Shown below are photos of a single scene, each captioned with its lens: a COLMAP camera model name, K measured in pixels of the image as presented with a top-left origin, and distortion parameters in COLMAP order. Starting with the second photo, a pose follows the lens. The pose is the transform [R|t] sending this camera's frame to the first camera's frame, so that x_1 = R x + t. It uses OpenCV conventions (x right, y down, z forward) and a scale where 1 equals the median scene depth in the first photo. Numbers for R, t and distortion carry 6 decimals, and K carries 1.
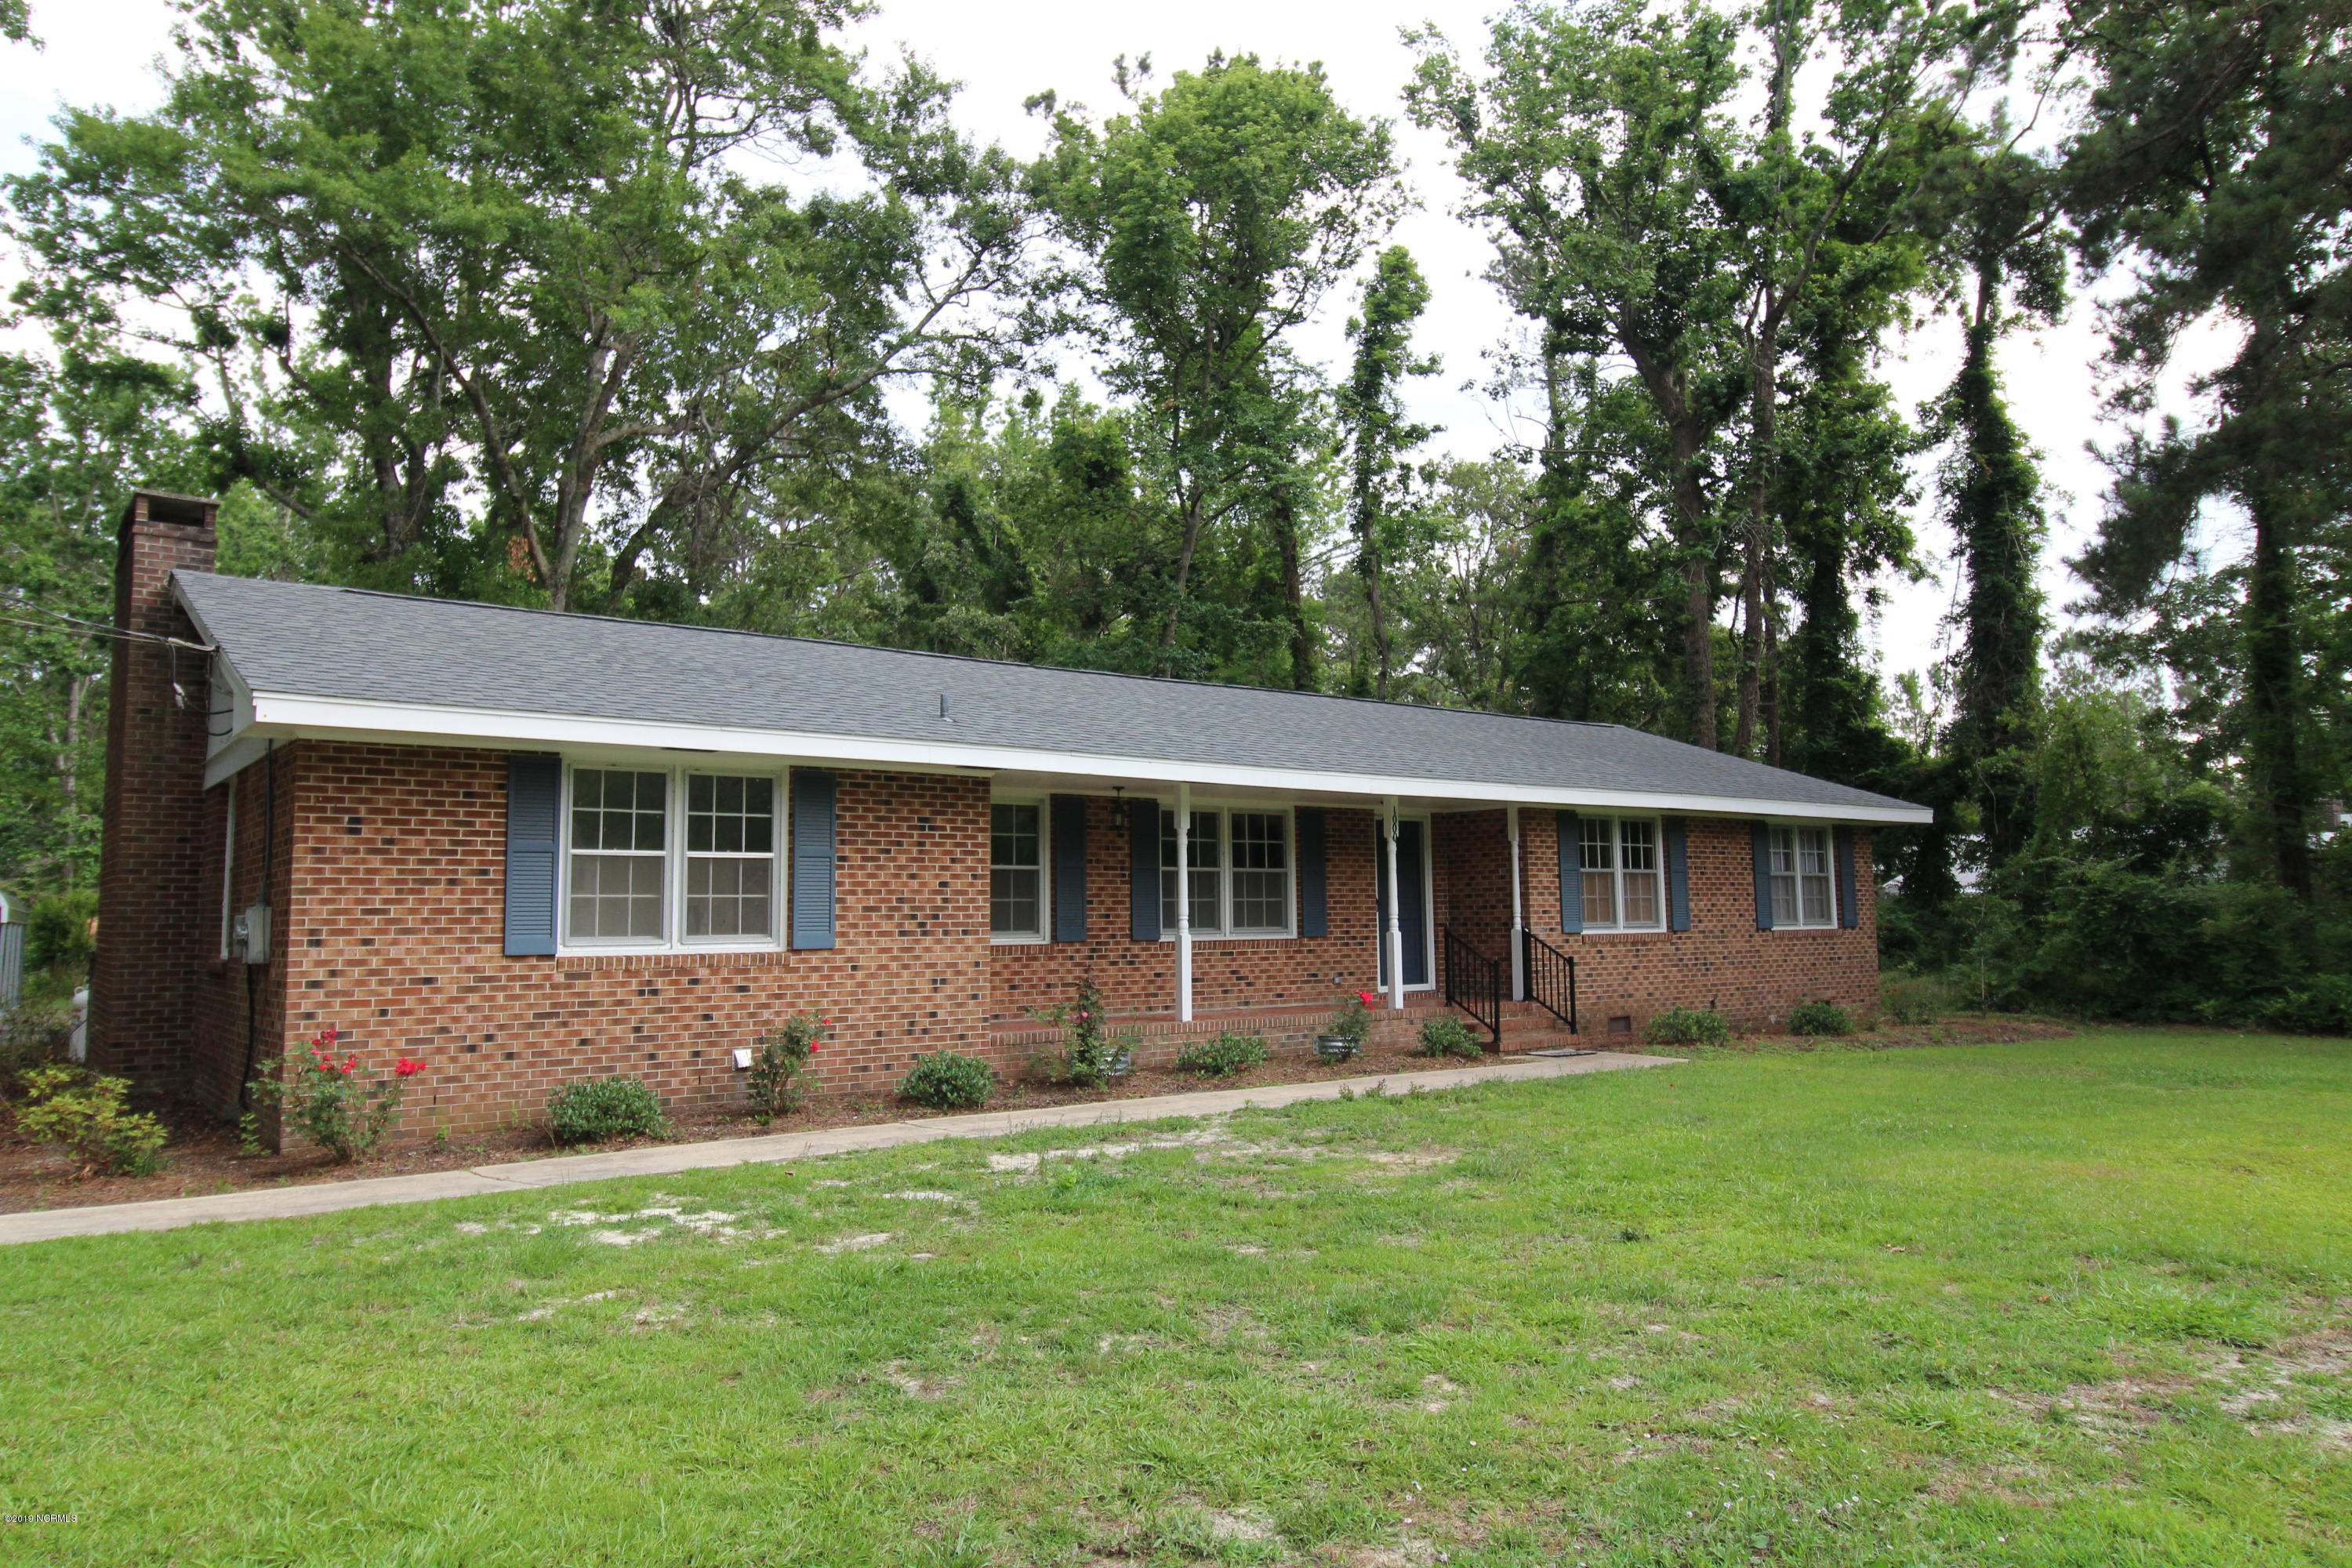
lens RADIAL K [[1623.1, 0, 1171.1], [0, 1623.1, 777.2], [0, 0, 1]] dist [-0.000191, 0.001833]
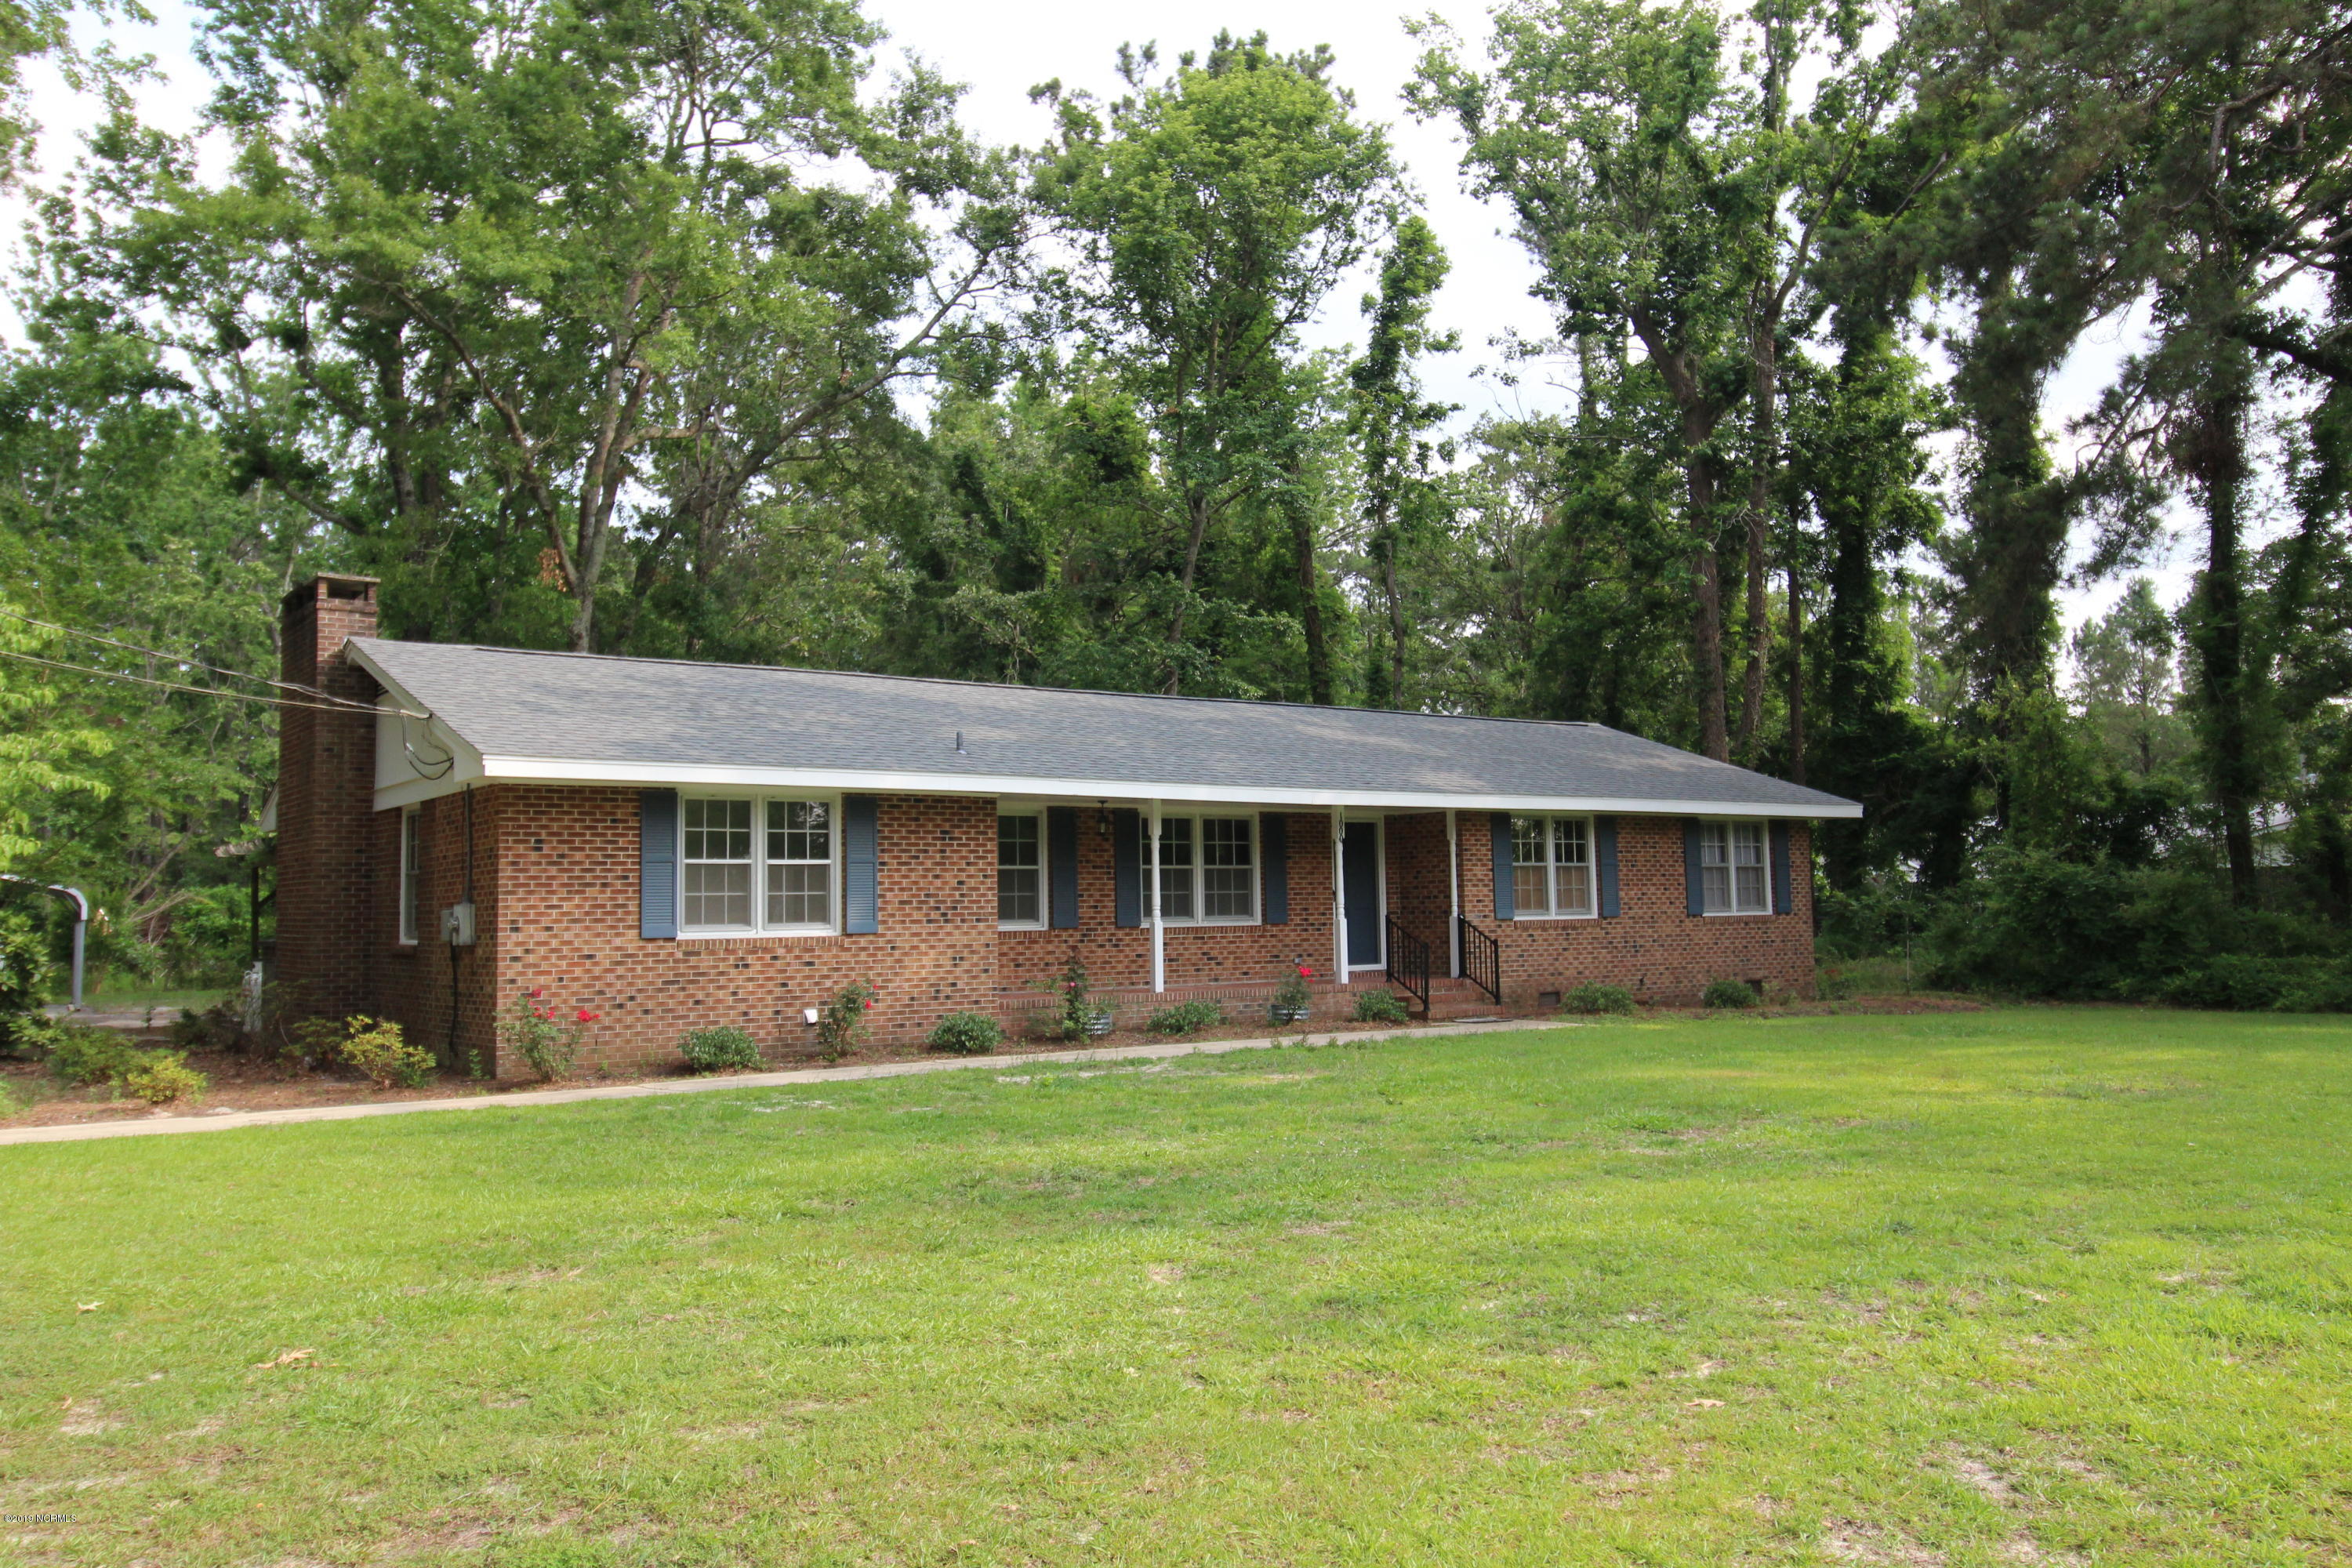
lens RADIAL K [[1942.6, 0, 1178.6], [0, 1942.6, 783.2], [0, 0, 1]] dist [0.008424, 0.000878]
pose [[0.999701, -0.007323, -0.023340, 0.028826], [0.007834, 0.999730, 0.021892, -0.018975], [0.023174, -0.022068, 0.999488, -0.223053]]
